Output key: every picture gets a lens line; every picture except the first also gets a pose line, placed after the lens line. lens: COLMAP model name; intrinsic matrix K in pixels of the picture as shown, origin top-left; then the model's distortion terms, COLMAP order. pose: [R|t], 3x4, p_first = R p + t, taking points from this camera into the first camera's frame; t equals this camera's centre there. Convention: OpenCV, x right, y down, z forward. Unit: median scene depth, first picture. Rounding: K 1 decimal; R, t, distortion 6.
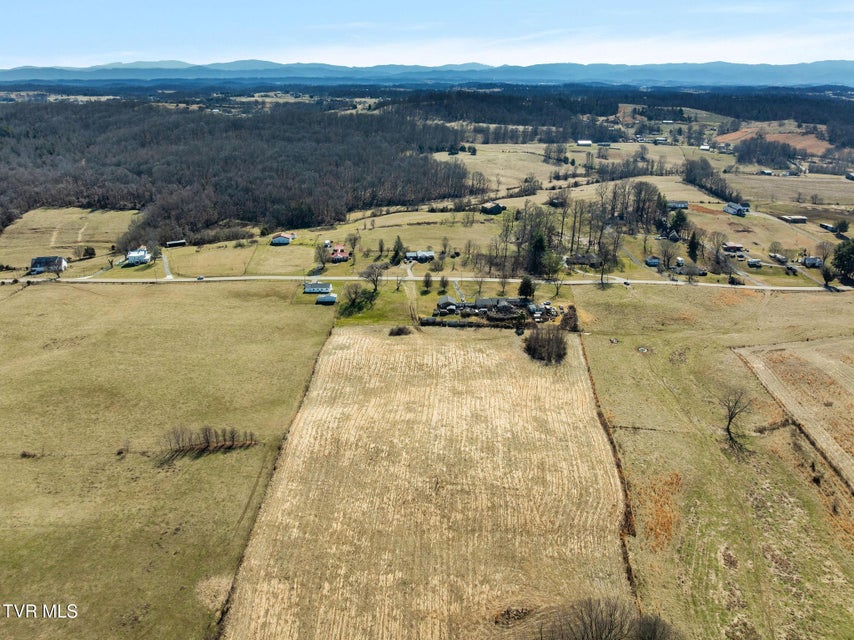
lens RADIAL K [[599.7, 0, 435.5], [0, 599.7, 319.3], [0, 0, 1]] dist [-0.037352, -0.000331]
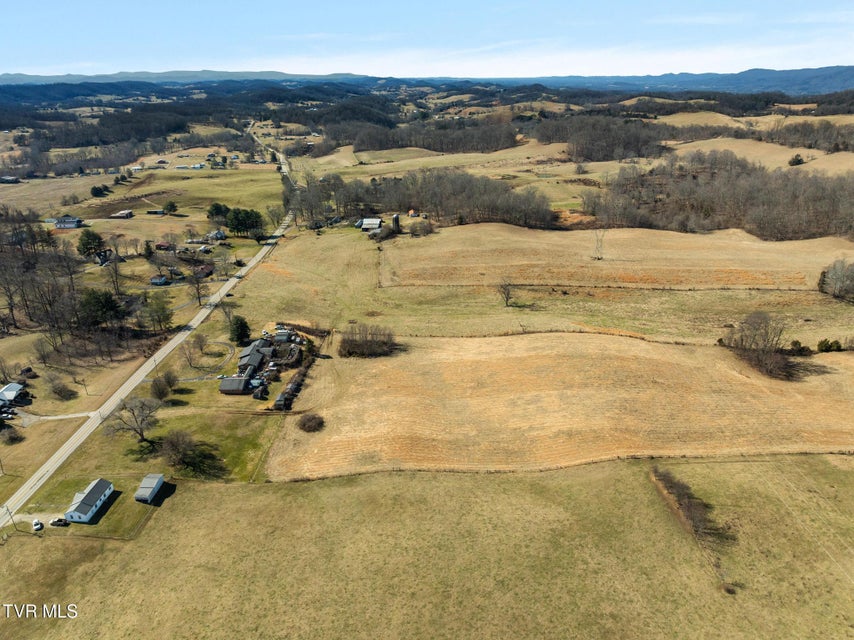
lens RADIAL K [[599.7, 0, 430.9], [0, 599.7, 313.4], [0, 0, 1]] dist [-0.037352, -0.000331]
pose [[0.028530, -0.376900, 0.925815, -0.657138], [0.389421, 0.857207, 0.336969, -0.272622], [-0.920618, 0.350918, 0.171229, 0.665535]]
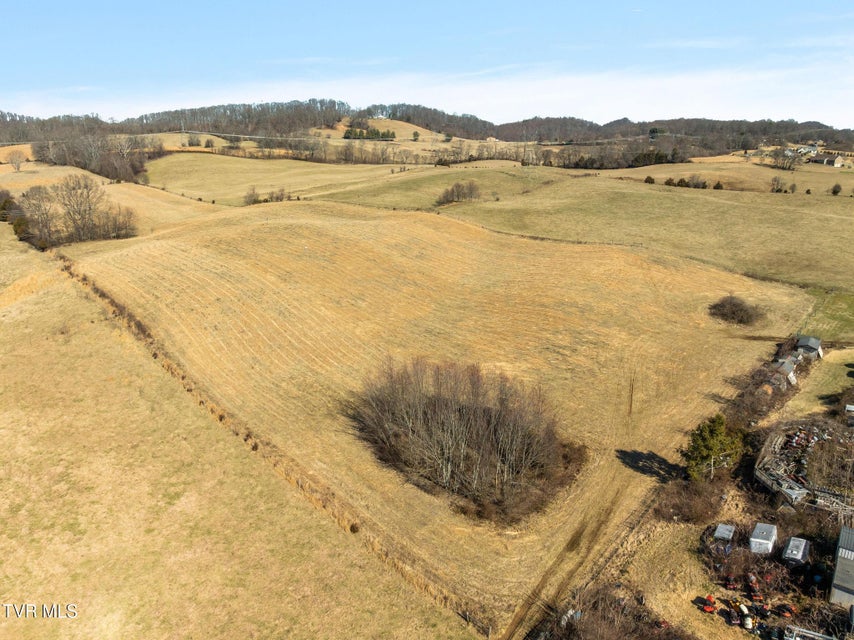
lens RADIAL K [[599.7, 0, 431.6], [0, 599.7, 313.5], [0, 0, 1]] dist [-0.037352, -0.000331]
pose [[-0.656663, 0.211315, -0.723975, 0.337877], [-0.287461, 0.817351, 0.499304, -0.110747], [0.697252, 0.535989, -0.475979, 1.005854]]
